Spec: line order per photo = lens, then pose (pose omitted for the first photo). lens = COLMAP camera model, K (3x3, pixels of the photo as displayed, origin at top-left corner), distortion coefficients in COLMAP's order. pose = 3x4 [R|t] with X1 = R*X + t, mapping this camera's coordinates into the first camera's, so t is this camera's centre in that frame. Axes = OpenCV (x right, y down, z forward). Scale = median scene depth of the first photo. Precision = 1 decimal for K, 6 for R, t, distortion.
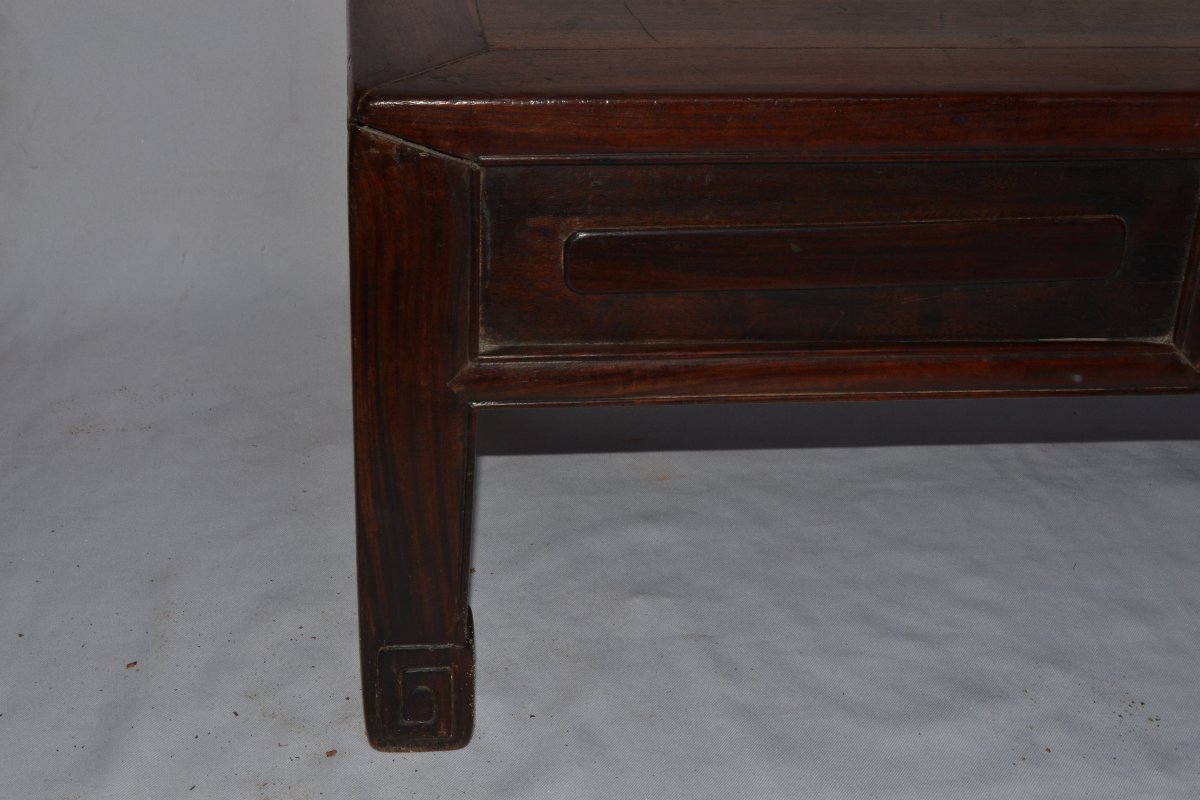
lens RADIAL K [[1765.5, 0, 601.1], [0, 1765.5, 397.6], [0, 0, 1]] dist [0.026658, 0.000000]
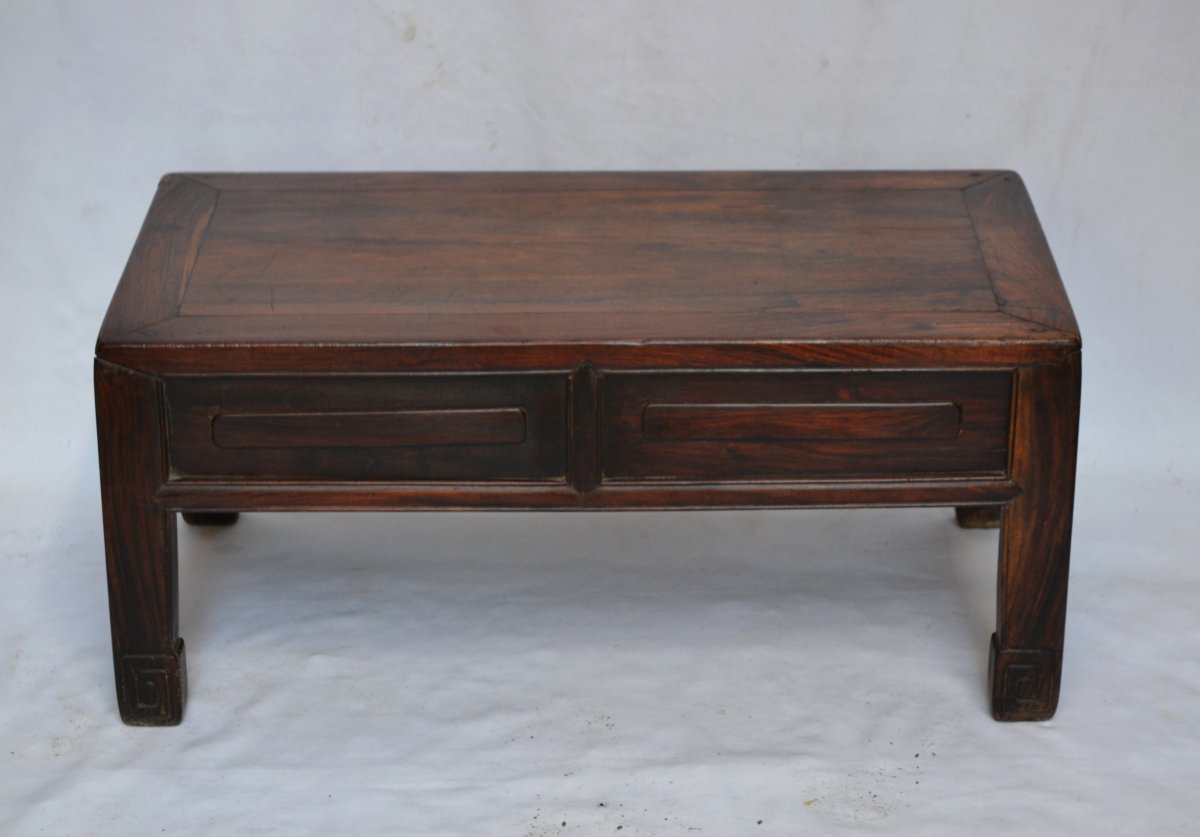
lens RADIAL K [[3050.2, 0, 591.9], [0, 3050.2, 422.5], [0, 0, 1]] dist [0.034911, 0.000000]
pose [[0.989977, 0.006168, -0.141093, 0.799169], [-0.021375, 0.994081, -0.106521, 0.239094], [0.139601, 0.108469, 0.984249, -2.023744]]
